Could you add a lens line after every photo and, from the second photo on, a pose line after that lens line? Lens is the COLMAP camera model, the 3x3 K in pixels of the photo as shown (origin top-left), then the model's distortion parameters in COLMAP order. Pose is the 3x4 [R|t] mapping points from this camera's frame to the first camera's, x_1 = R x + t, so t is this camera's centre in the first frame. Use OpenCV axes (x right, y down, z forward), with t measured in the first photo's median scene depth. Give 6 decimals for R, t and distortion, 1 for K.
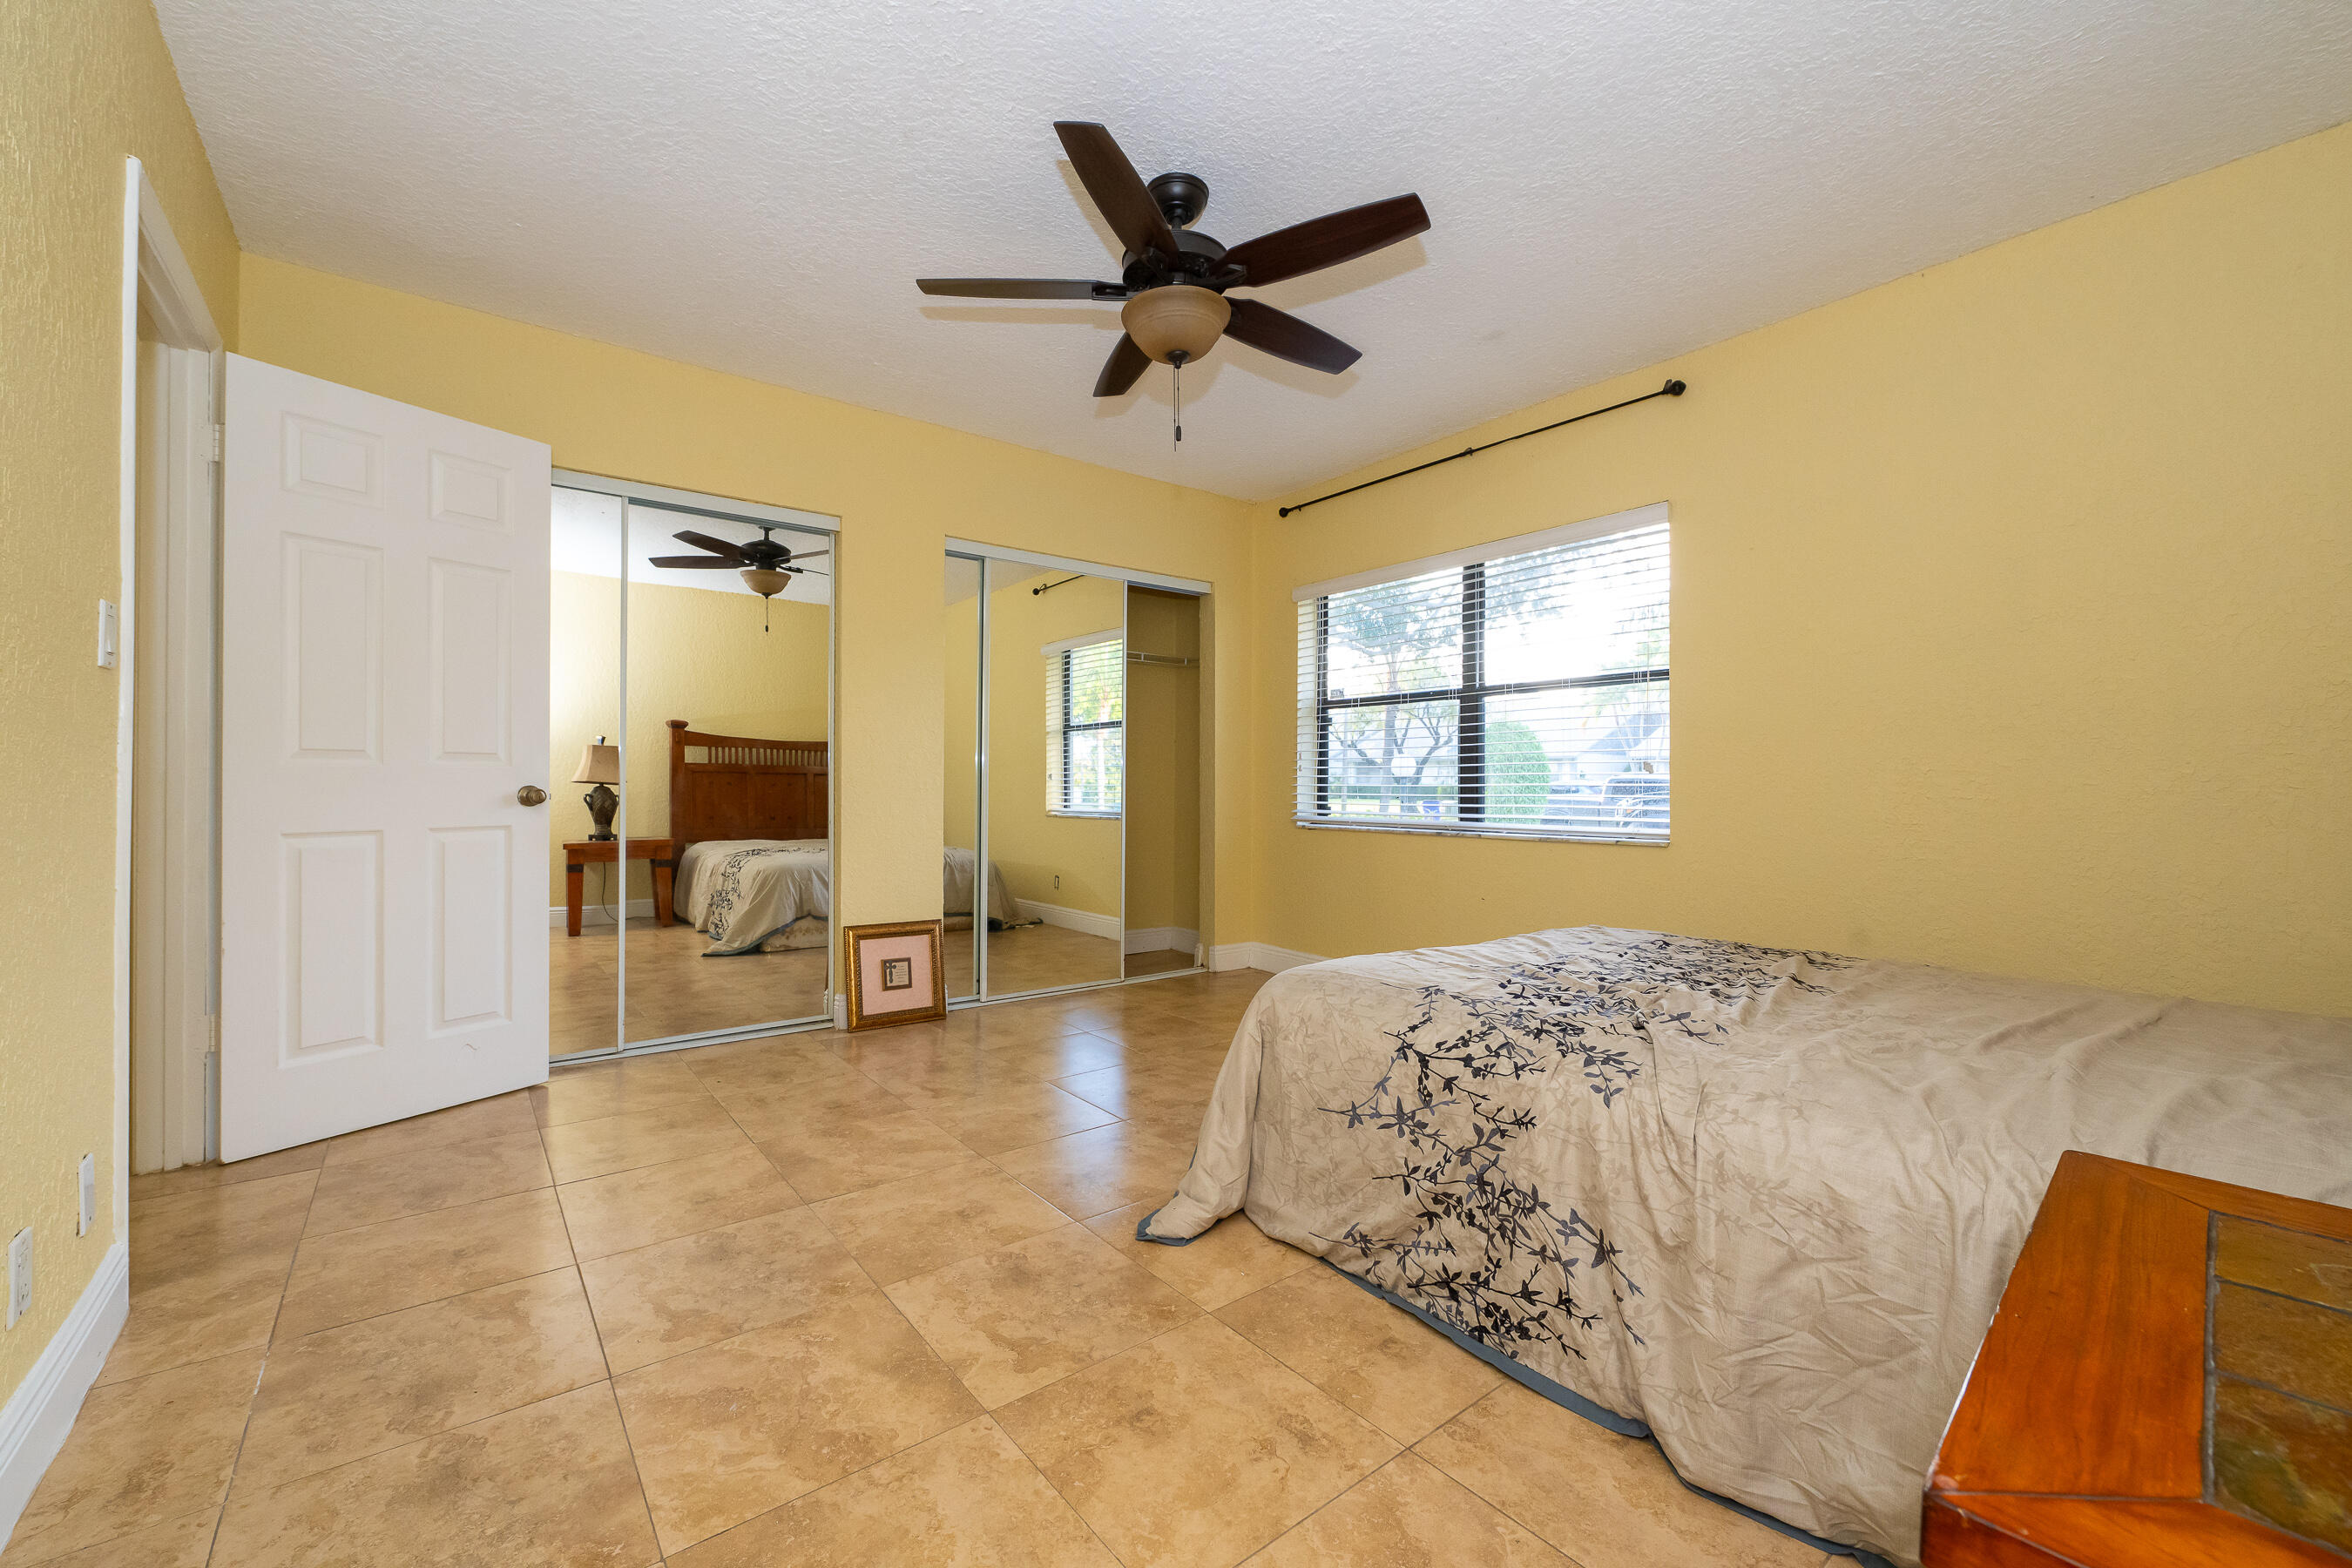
lens RADIAL K [[939.2, 0, 1174.5], [0, 939.2, 779.9], [0, 0, 1]] dist [0.000118, -0.000257]
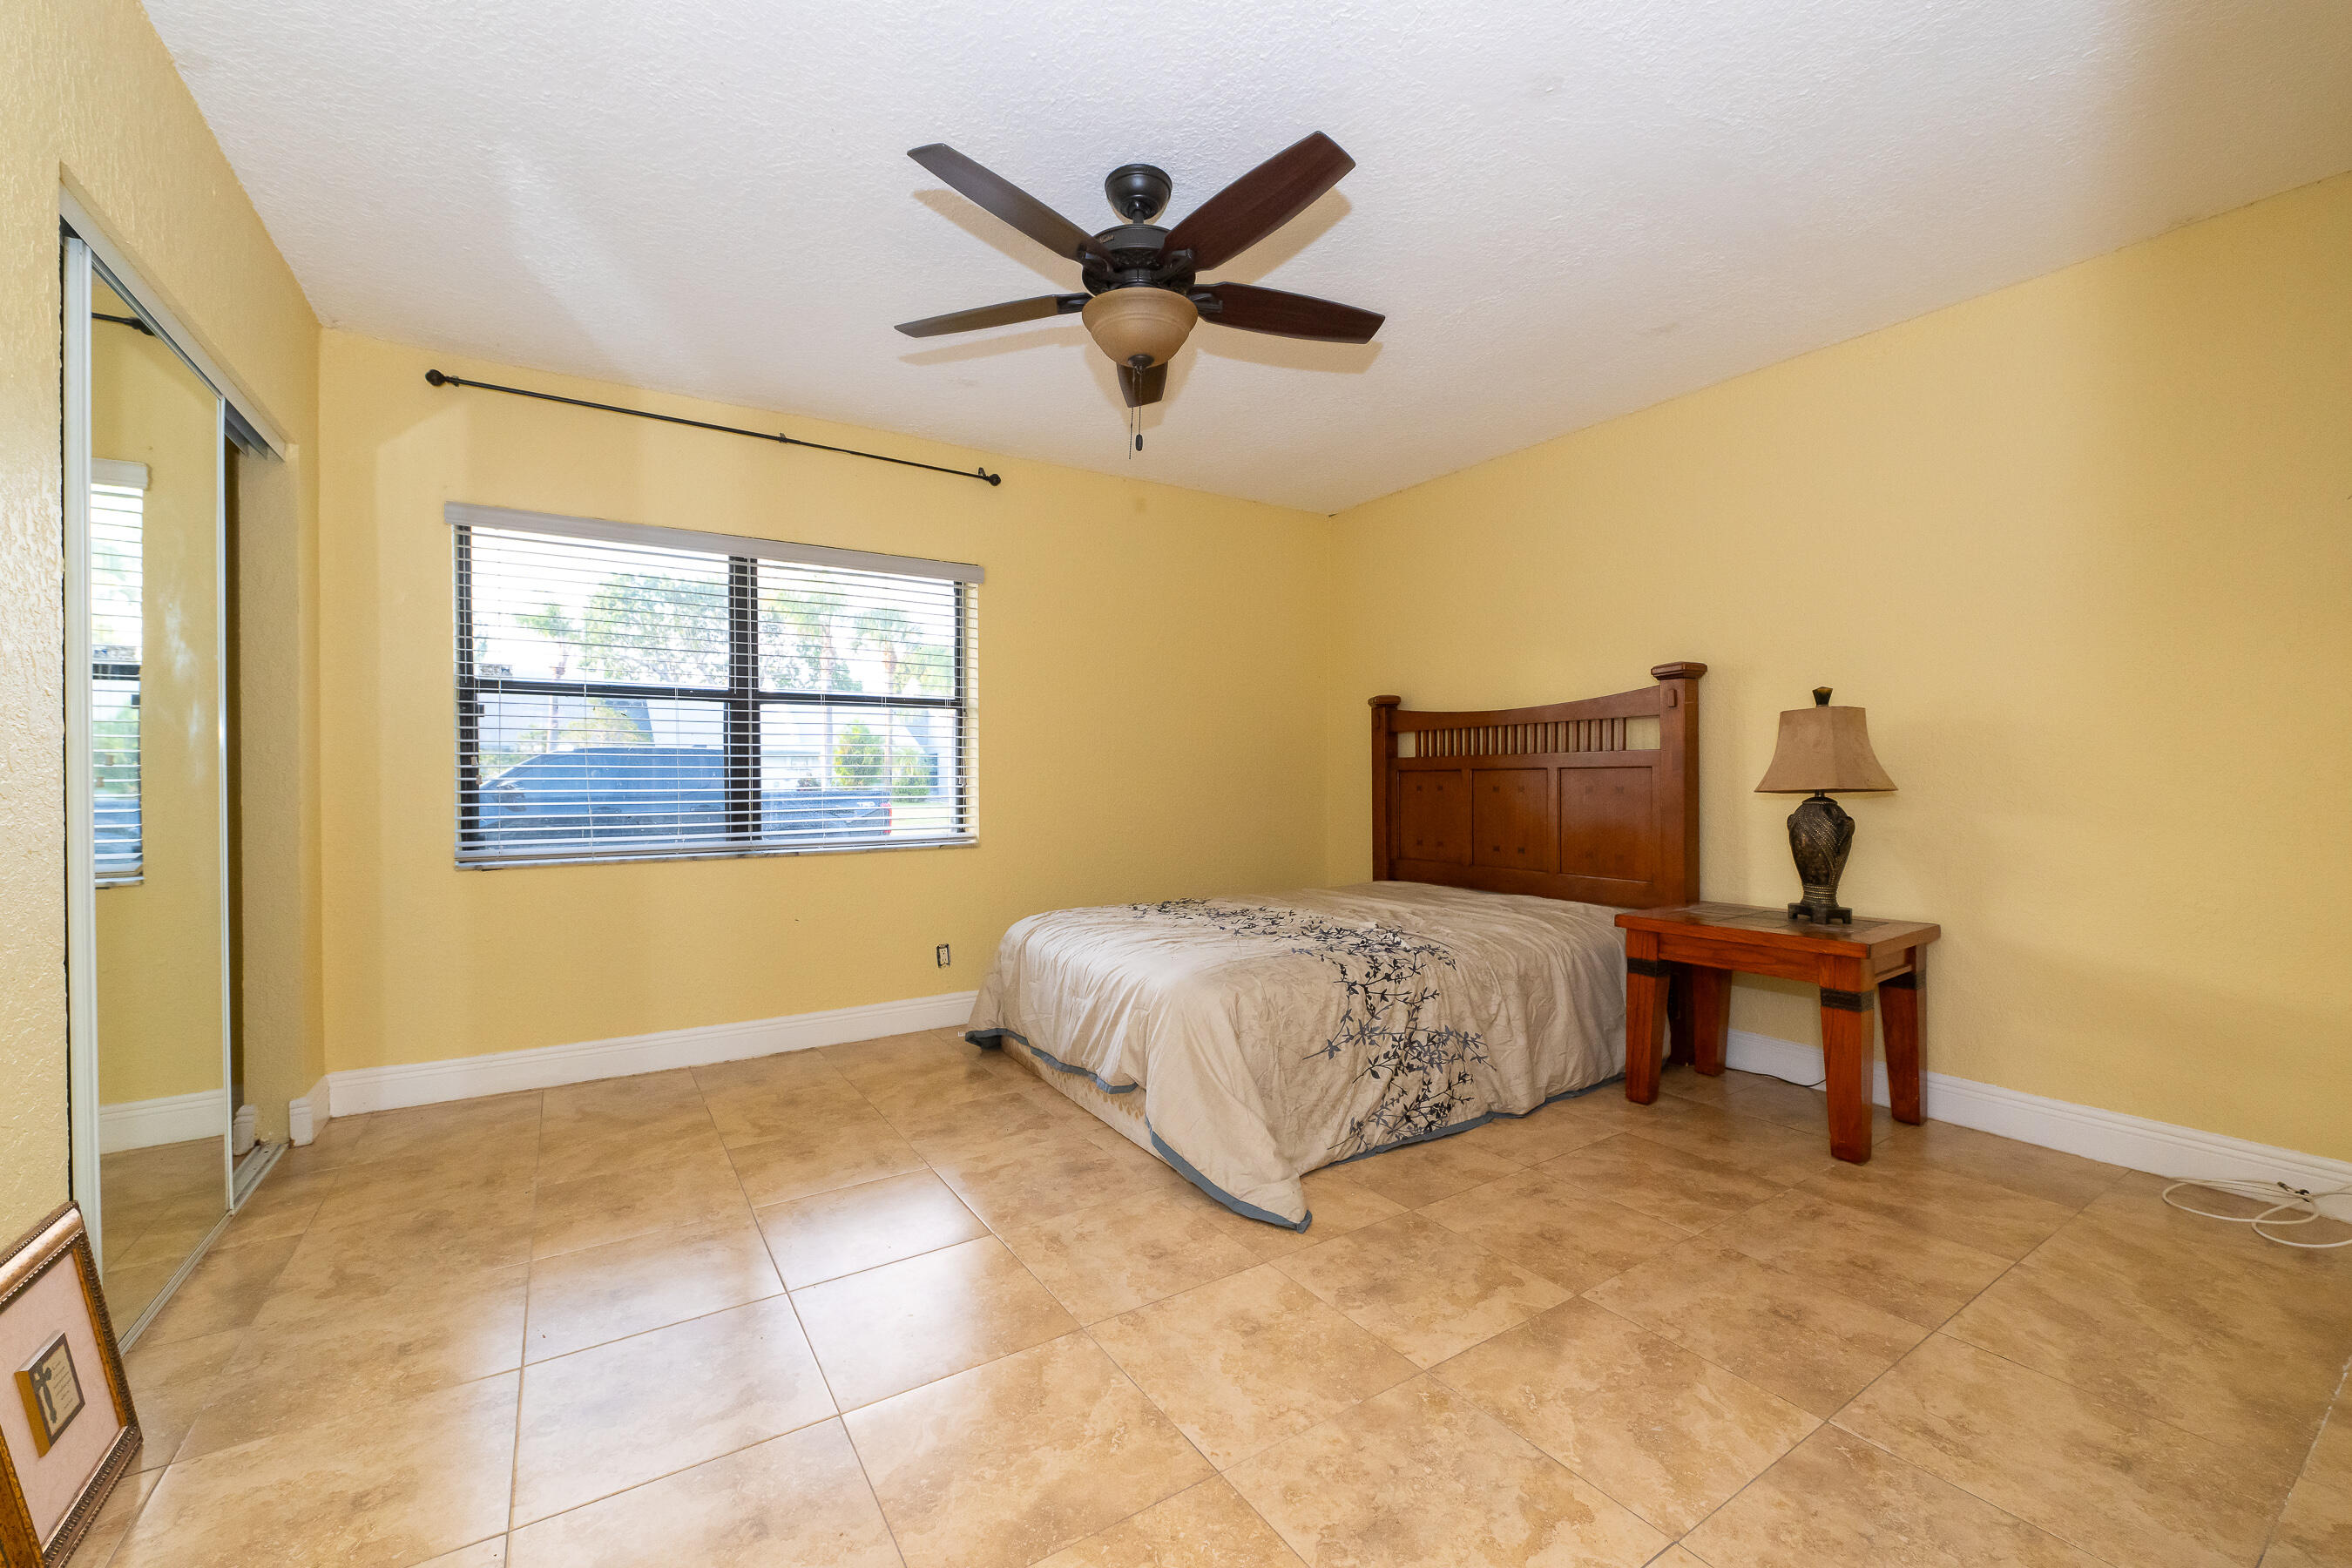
lens RADIAL K [[939.2, 0, 1173.4], [0, 939.2, 787.4], [0, 0, 1]] dist [0.000118, -0.000257]
pose [[0.089842, -0.012143, 0.995882, -0.904826], [0.000360, 0.999926, 0.012160, -0.029705], [-0.995956, -0.000734, 0.089839, 0.845450]]
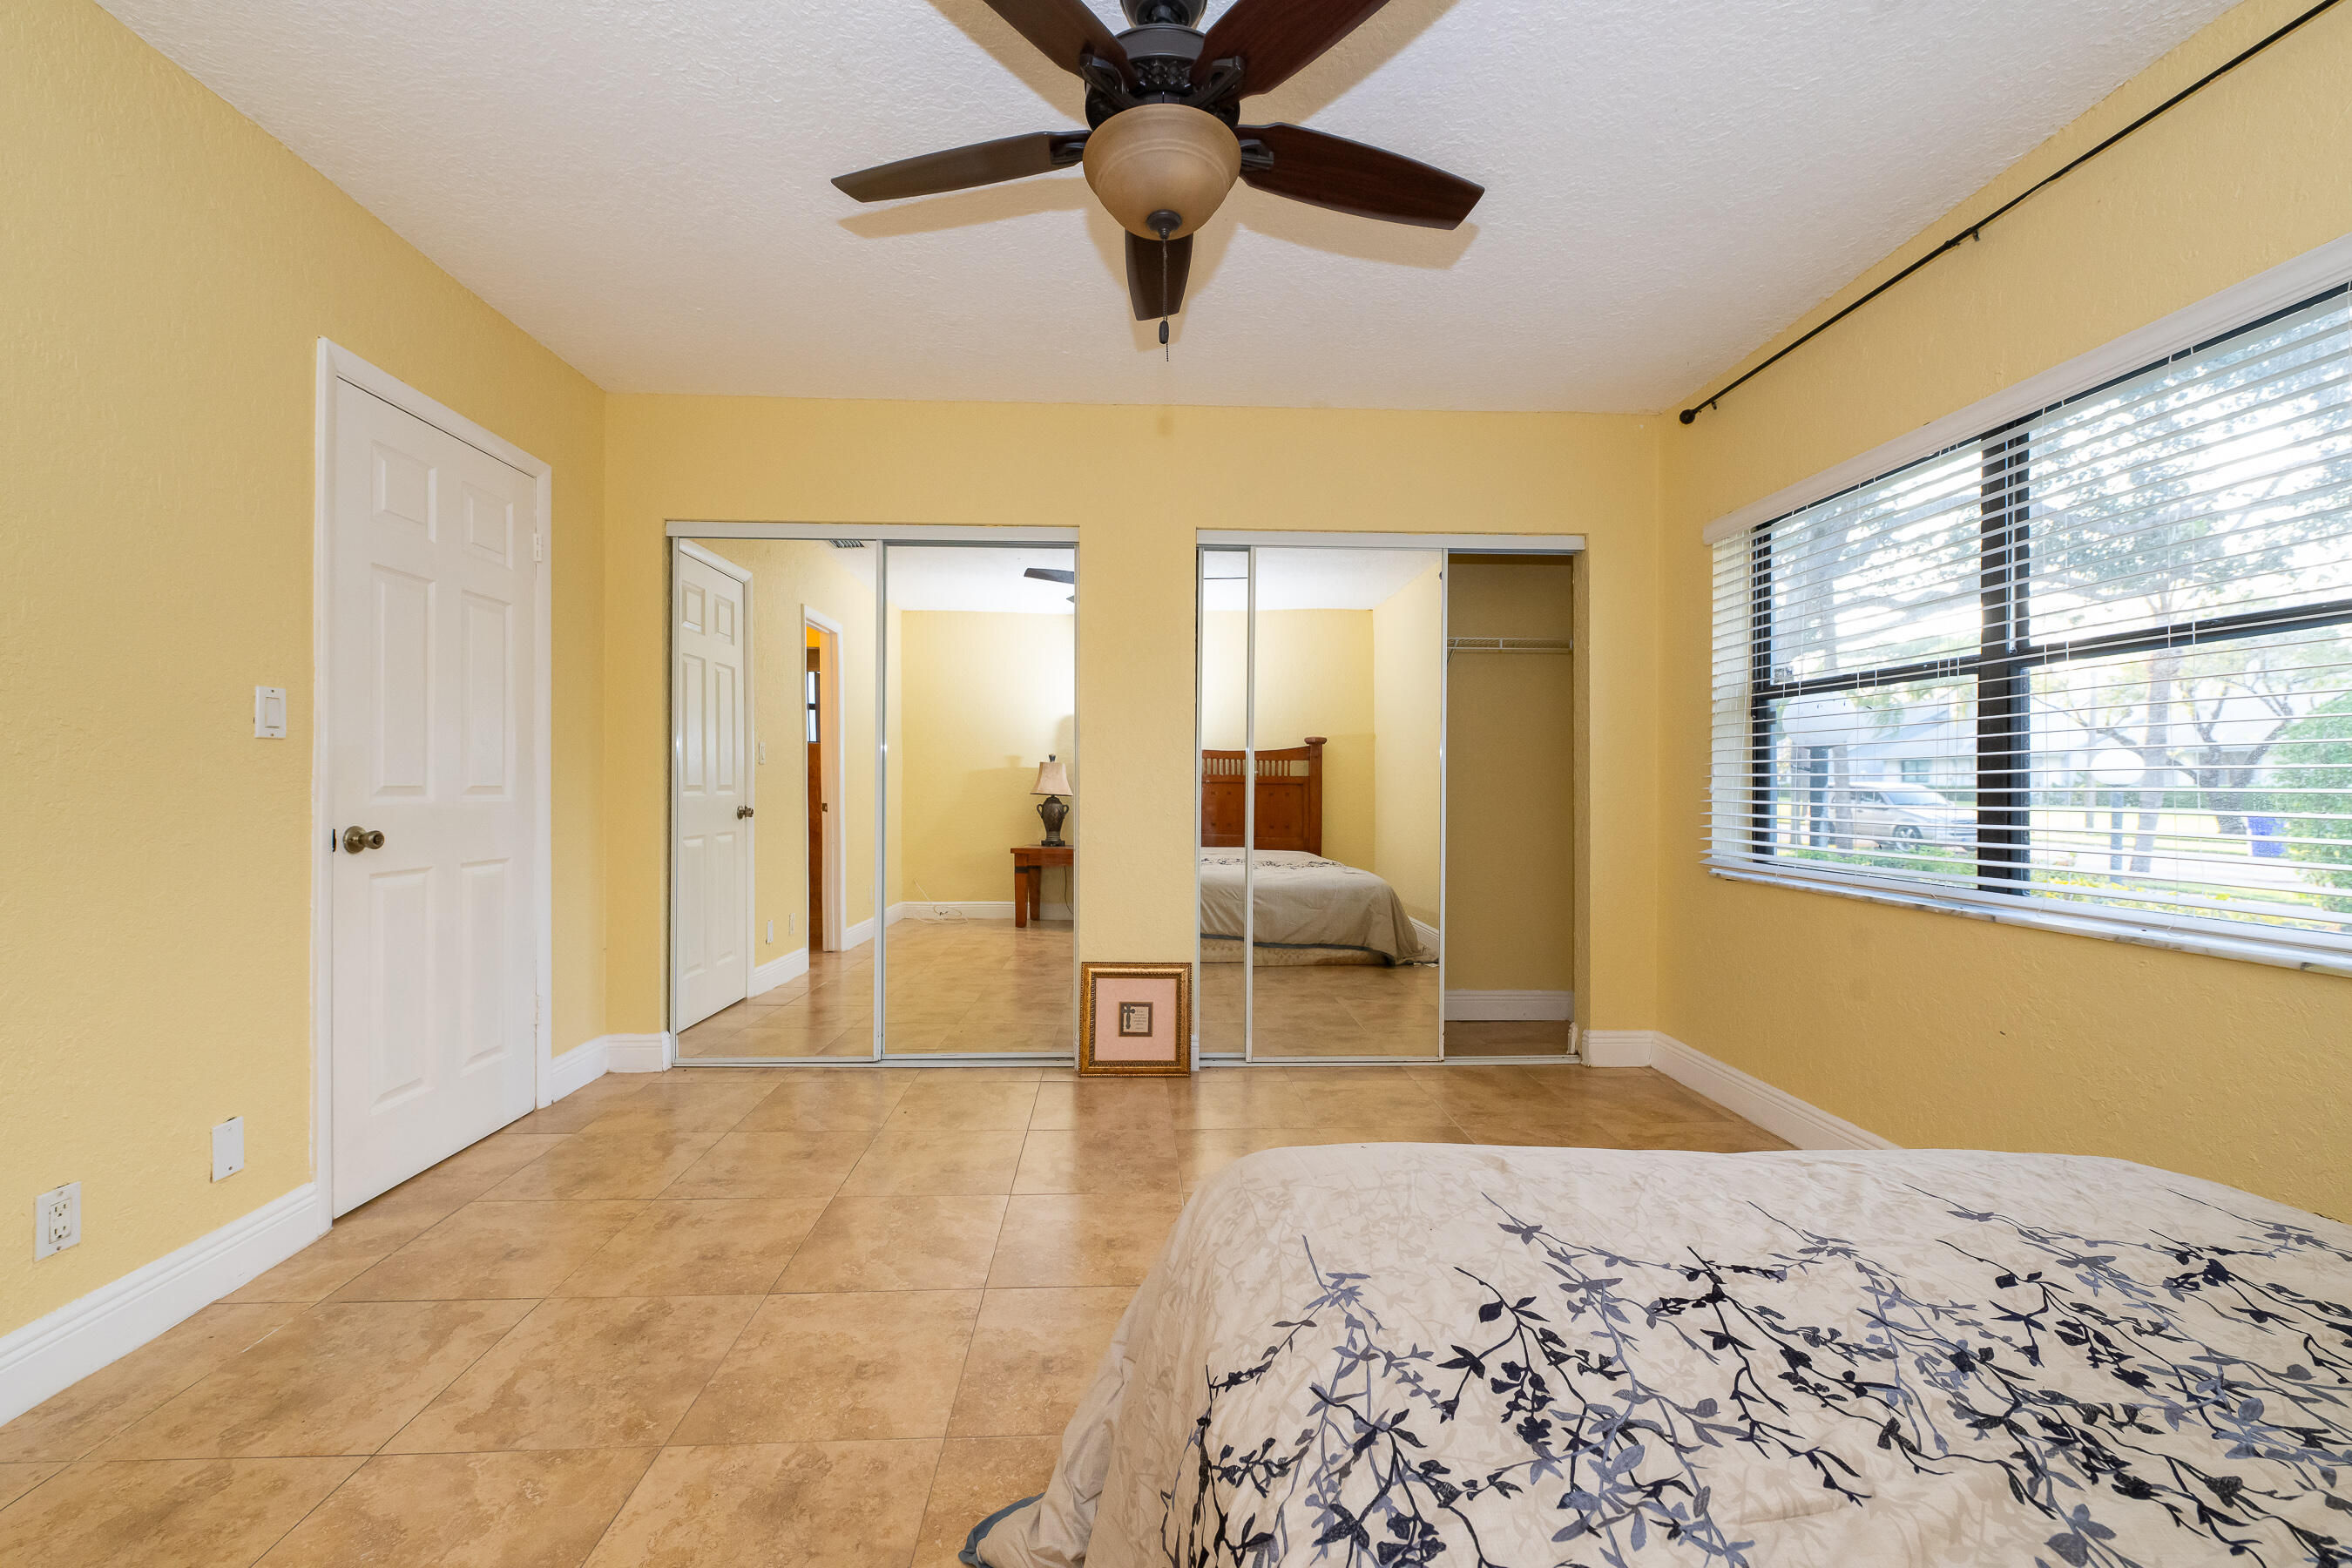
lens RADIAL K [[939.2, 0, 1166.7], [0, 939.2, 781.1], [0, 0, 1]] dist [0.000118, -0.000257]
pose [[0.813686, -0.001560, -0.581302, 0.392333], [0.003409, 0.999992, 0.002088, -0.039162], [0.581295, -0.003681, 0.813685, 0.421668]]
